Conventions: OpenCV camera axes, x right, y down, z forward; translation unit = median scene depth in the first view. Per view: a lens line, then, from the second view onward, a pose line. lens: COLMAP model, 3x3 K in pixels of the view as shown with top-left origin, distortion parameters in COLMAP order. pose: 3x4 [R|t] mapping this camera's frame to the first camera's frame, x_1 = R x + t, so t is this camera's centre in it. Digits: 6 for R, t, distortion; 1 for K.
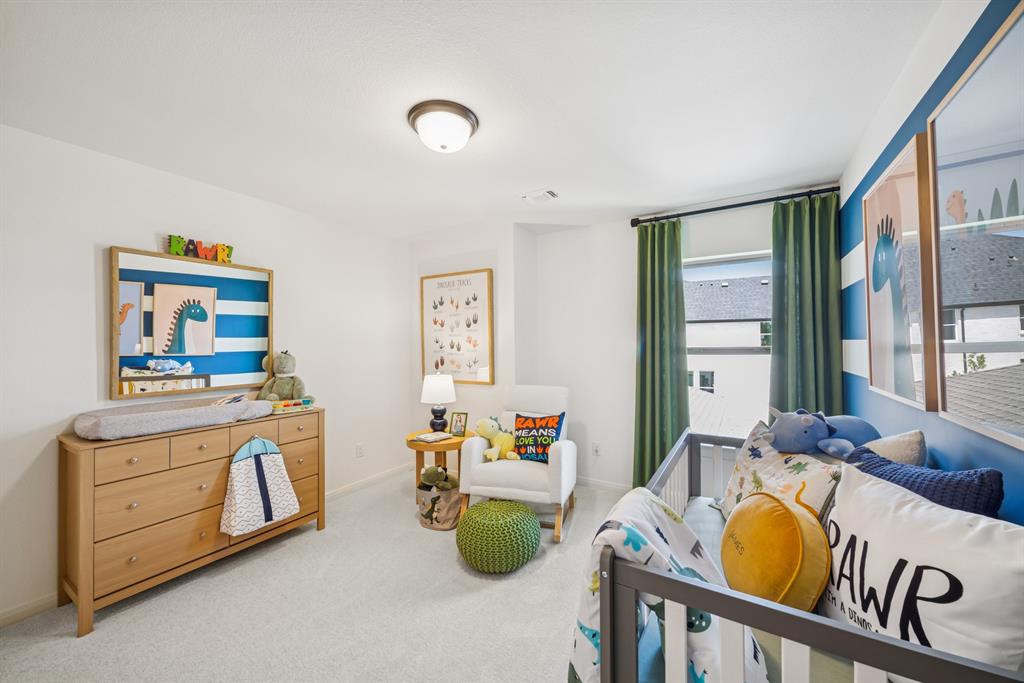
lens RADIAL K [[387.7, 0, 512.0], [0, 387.7, 341.5], [0, 0, 1]] dist [0.001067, 0.000206]
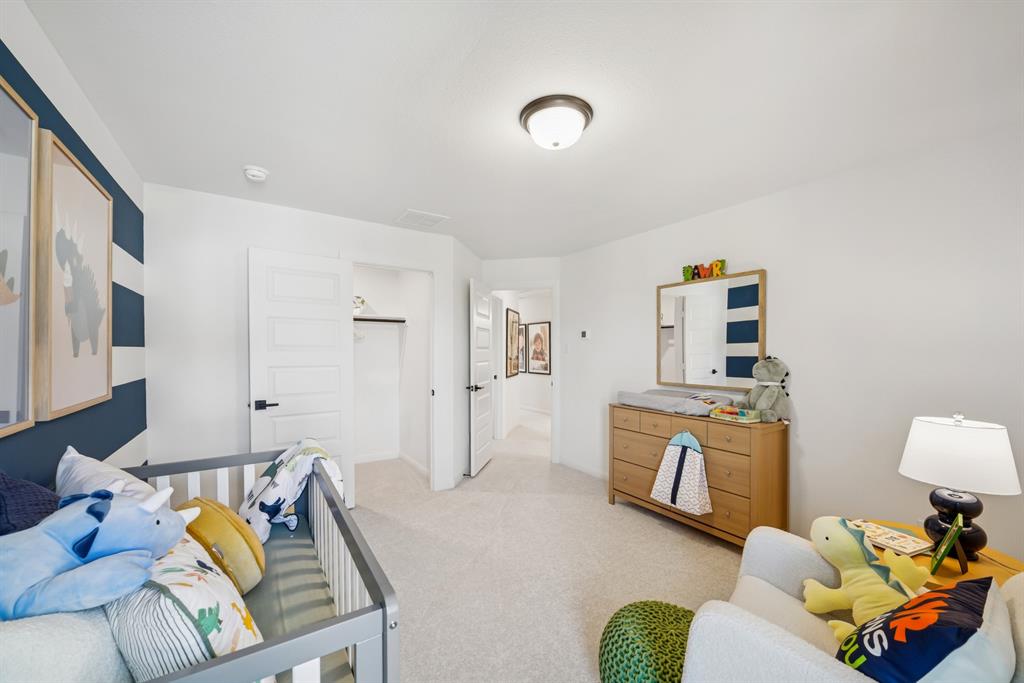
lens RADIAL K [[395.9, 0, 511.3], [0, 395.9, 362.4], [0, 0, 1]] dist [0.000577, 0.000058]
pose [[-0.427940, 0.034233, -0.903158, 0.590502], [0.001018, 0.999300, 0.037395, 0.001648], [0.903806, 0.015084, -0.427676, 1.012425]]
